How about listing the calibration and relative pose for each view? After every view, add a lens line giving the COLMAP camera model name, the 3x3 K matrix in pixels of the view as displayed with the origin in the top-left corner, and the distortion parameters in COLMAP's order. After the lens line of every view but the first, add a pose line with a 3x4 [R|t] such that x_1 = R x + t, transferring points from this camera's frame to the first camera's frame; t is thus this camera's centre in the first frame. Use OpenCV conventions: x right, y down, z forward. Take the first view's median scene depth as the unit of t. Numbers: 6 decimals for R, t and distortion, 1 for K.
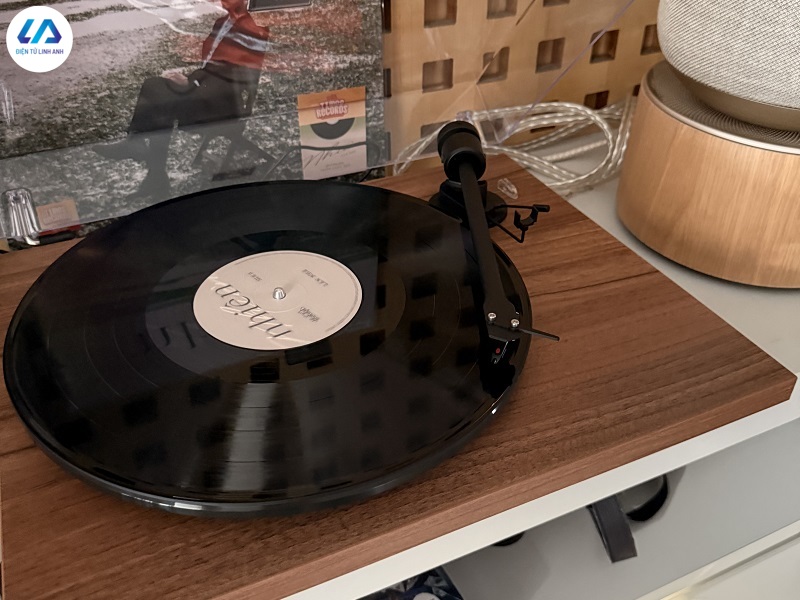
lens RADIAL K [[773.8, 0, 400.3], [0, 773.8, 224.0], [0, 0, 1]] dist [0.211637, -0.666252]
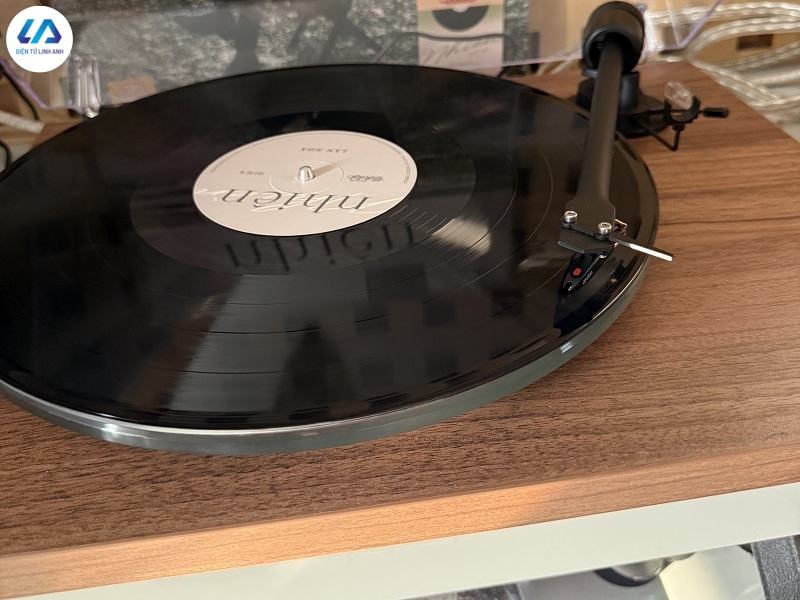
lens RADIAL K [[777.9, 0, 397.3], [0, 777.9, 193.3], [0, 0, 1]] dist [0.068887, -0.268084]
pose [[0.951638, 0.087547, -0.294485, 0.114900], [-0.096865, 0.995149, -0.017175, 0.085868], [0.291553, 0.044869, 0.955502, 0.243094]]
